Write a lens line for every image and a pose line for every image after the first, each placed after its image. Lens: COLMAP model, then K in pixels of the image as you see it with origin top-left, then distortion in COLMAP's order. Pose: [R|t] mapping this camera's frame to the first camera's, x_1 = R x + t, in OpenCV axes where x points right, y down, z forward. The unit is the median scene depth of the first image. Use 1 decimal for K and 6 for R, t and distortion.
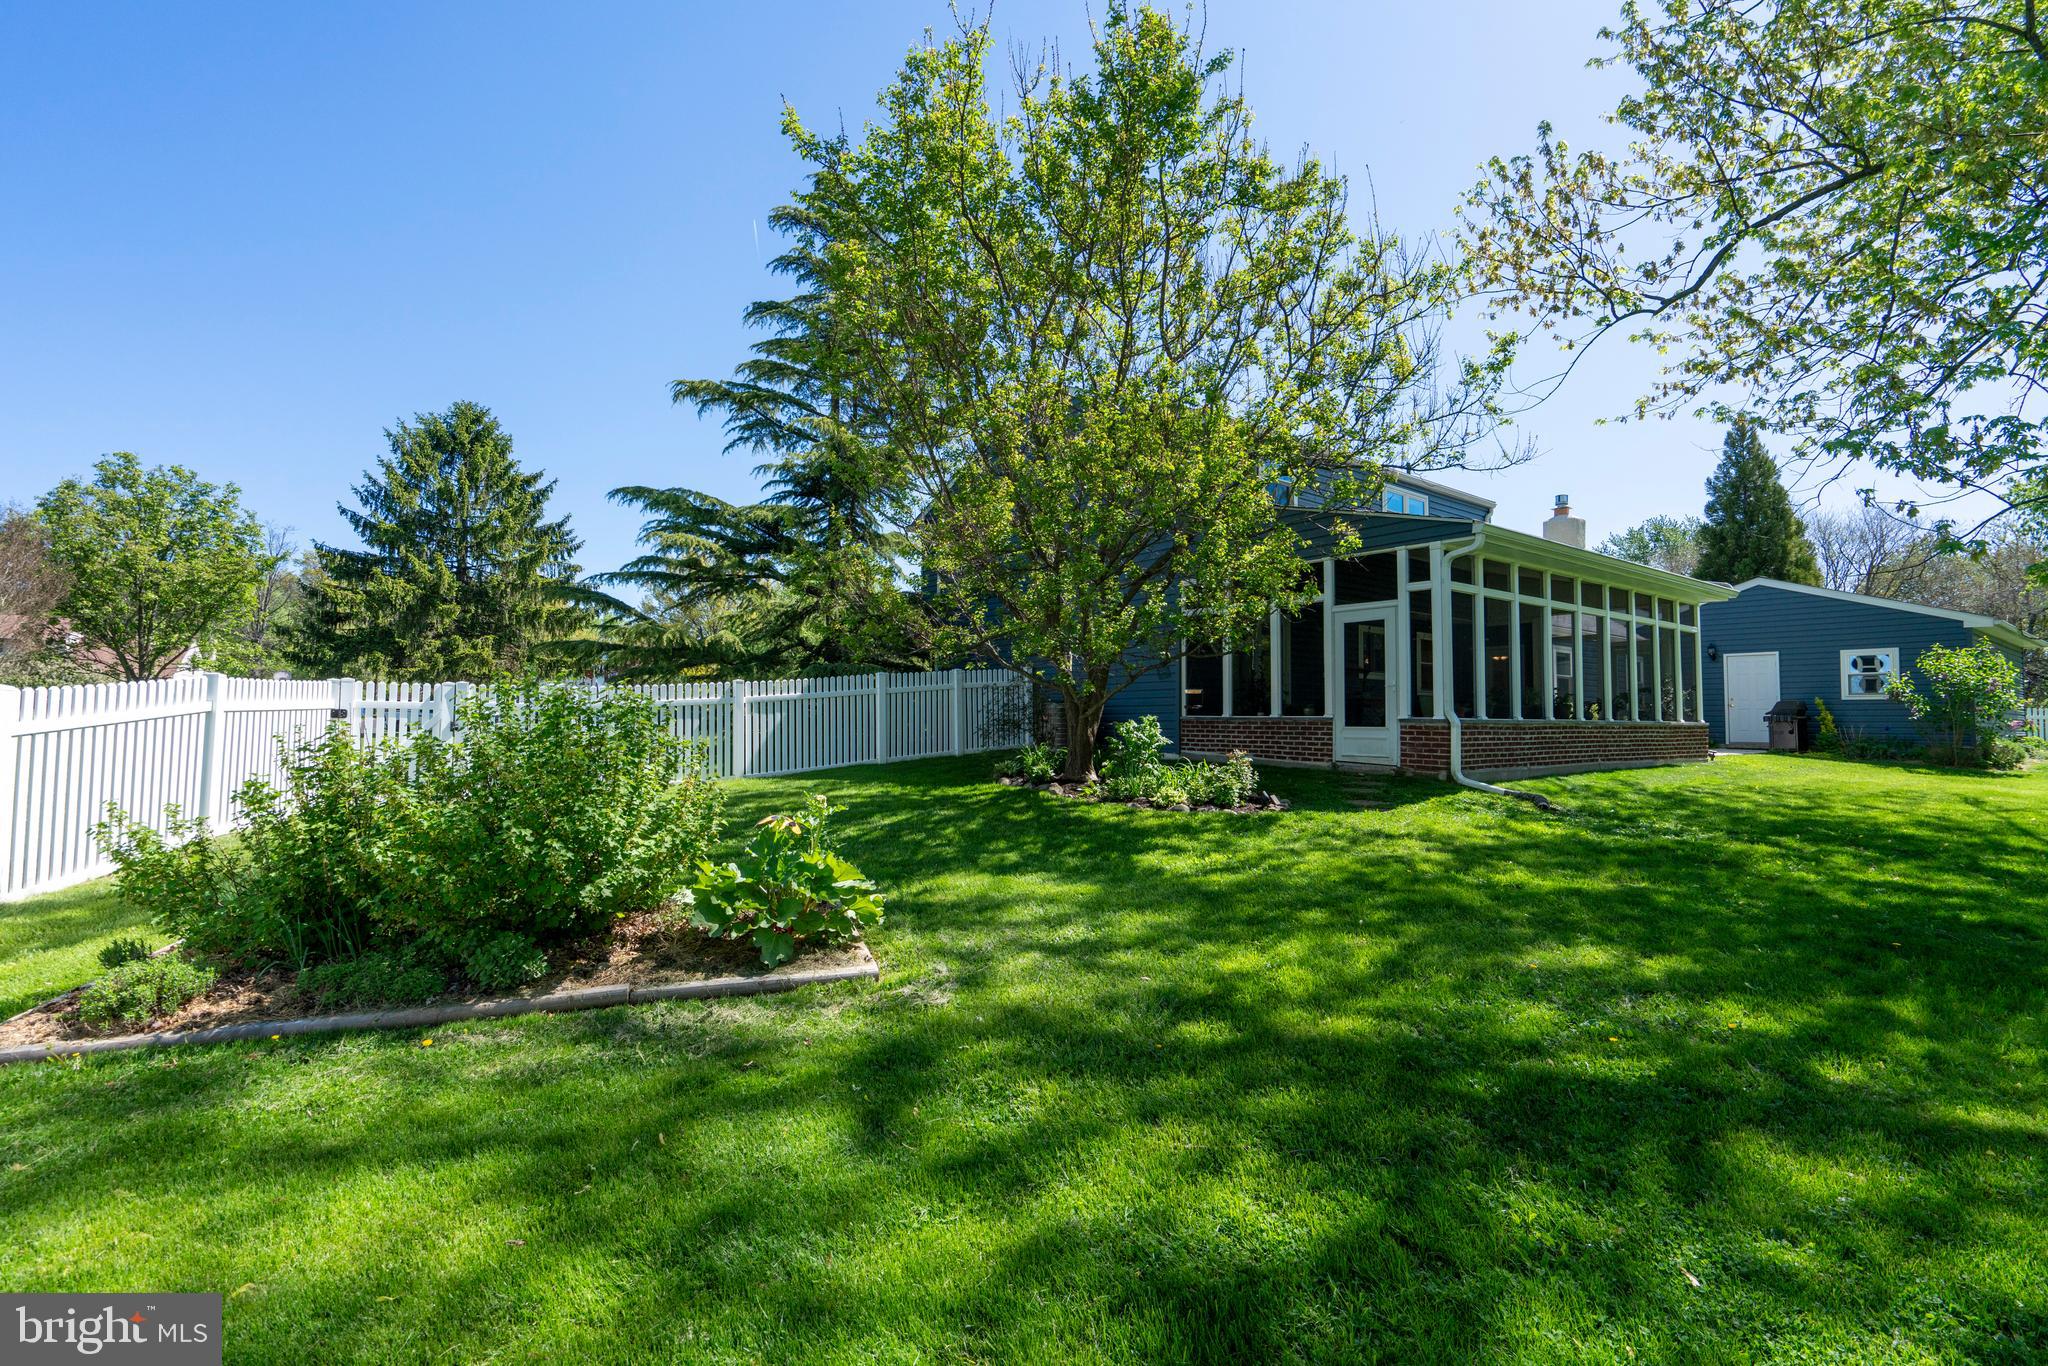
lens RADIAL K [[914.1, 0, 1021.0], [0, 914.1, 676.7], [0, 0, 1]] dist [0.002555, 0.001175]
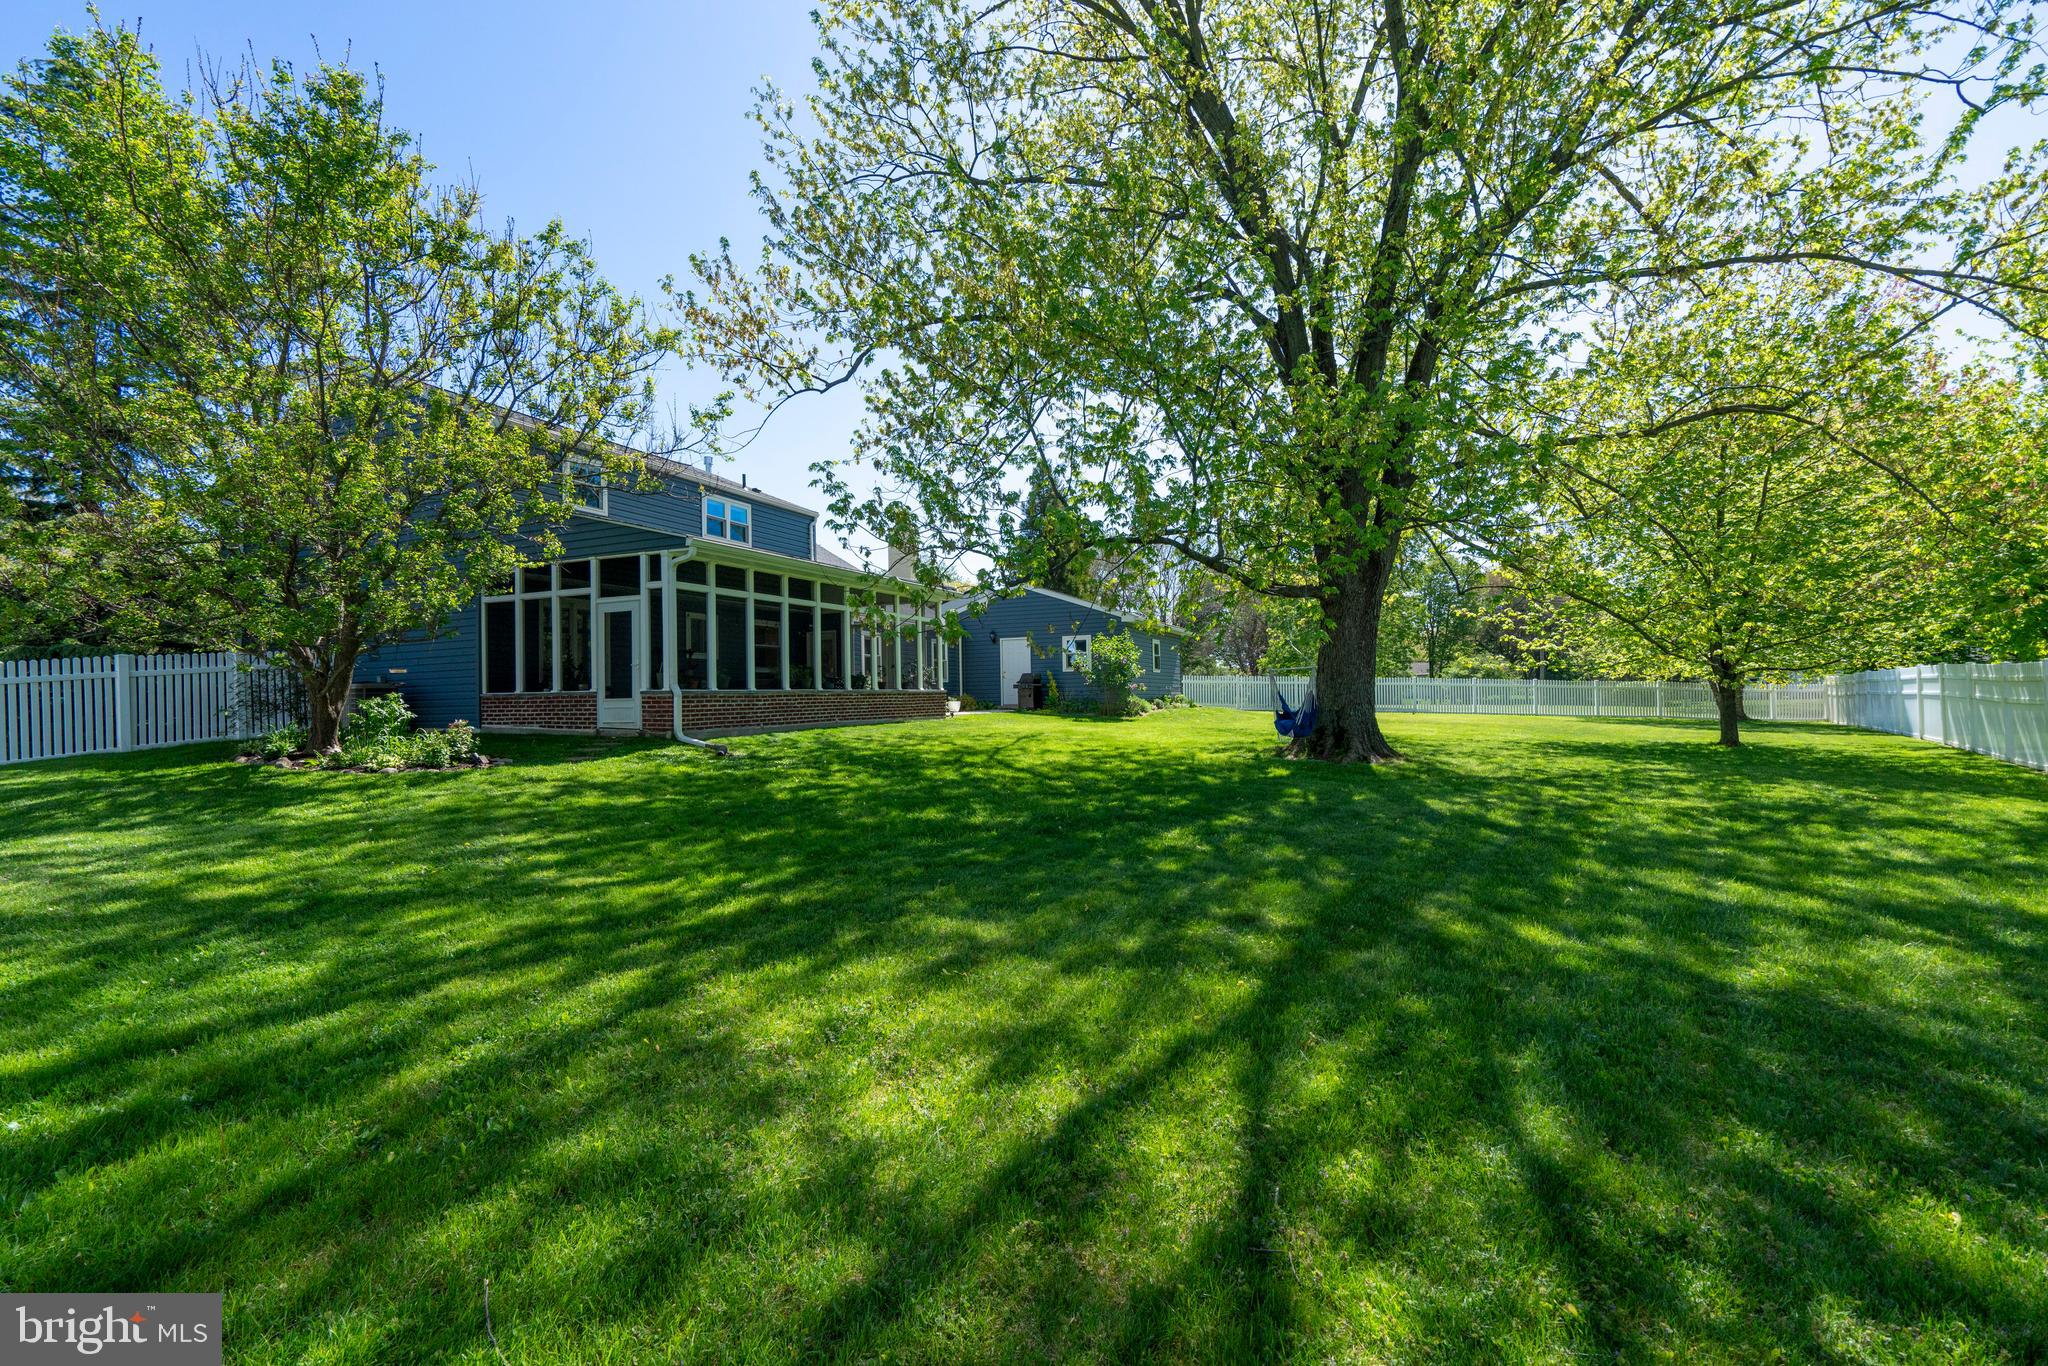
lens RADIAL K [[923.7, 0, 1009.3], [0, 923.7, 682.0], [0, 0, 1]] dist [-0.004586, 0.000947]
pose [[0.875490, -0.016036, 0.482970, 0.219718], [0.002223, 0.999572, 0.029158, -0.001761], [-0.483231, -0.024454, 0.875151, -0.300303]]
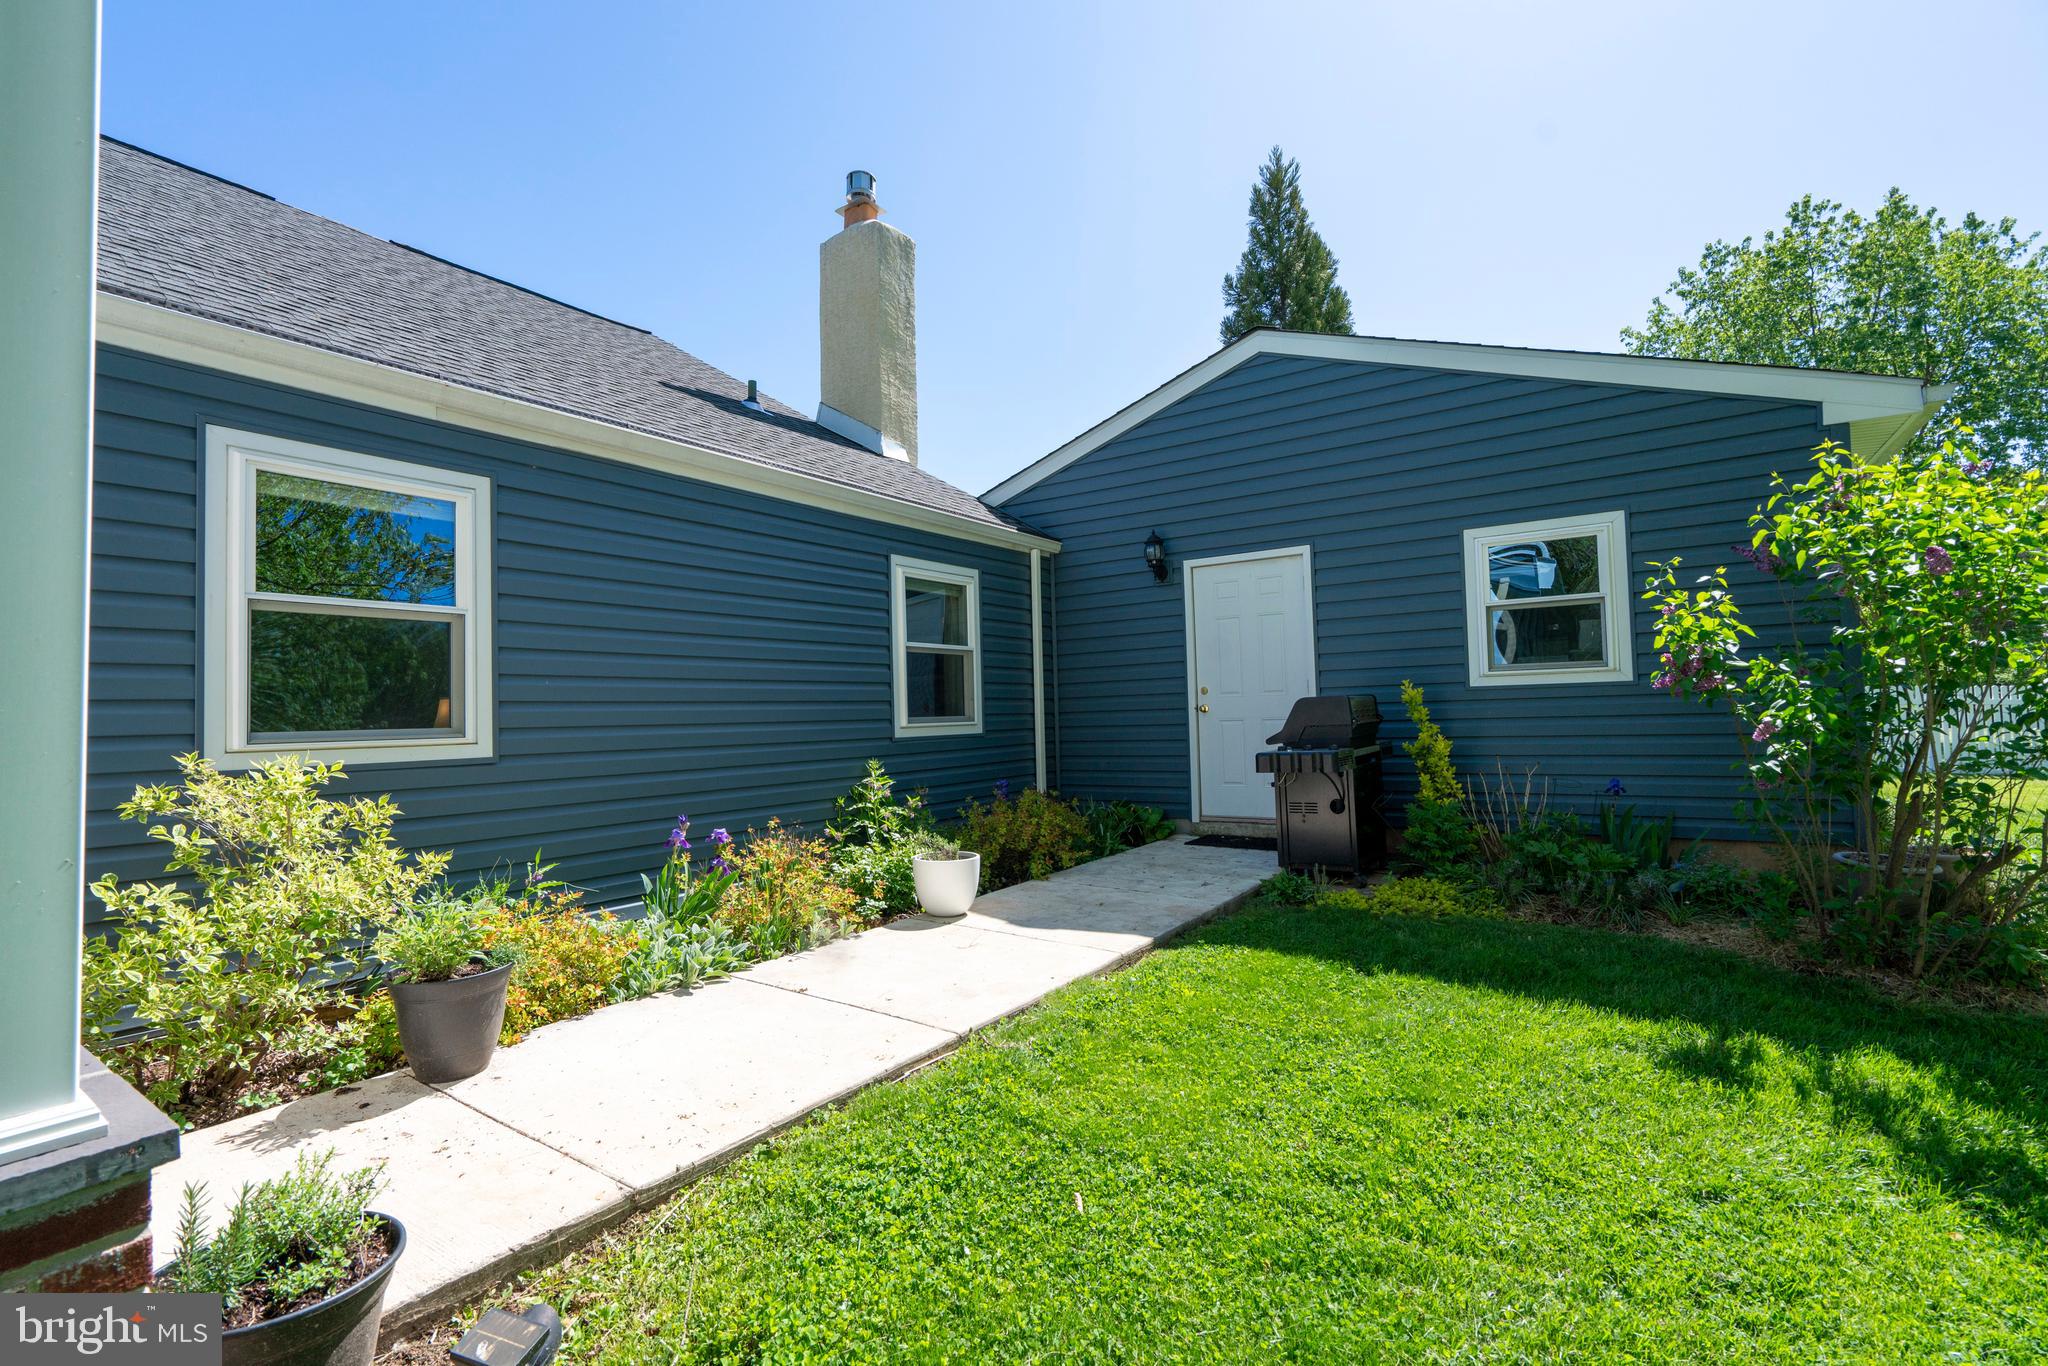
lens RADIAL K [[923.7, 0, 1009.3], [0, 923.7, 682.0], [0, 0, 1]] dist [-0.004586, 0.000947]
pose [[0.947628, -0.022395, 0.318590, 0.996376], [0.018533, 0.999714, 0.015147, 0.024340], [-0.318838, -0.008450, 0.947771, 1.159726]]
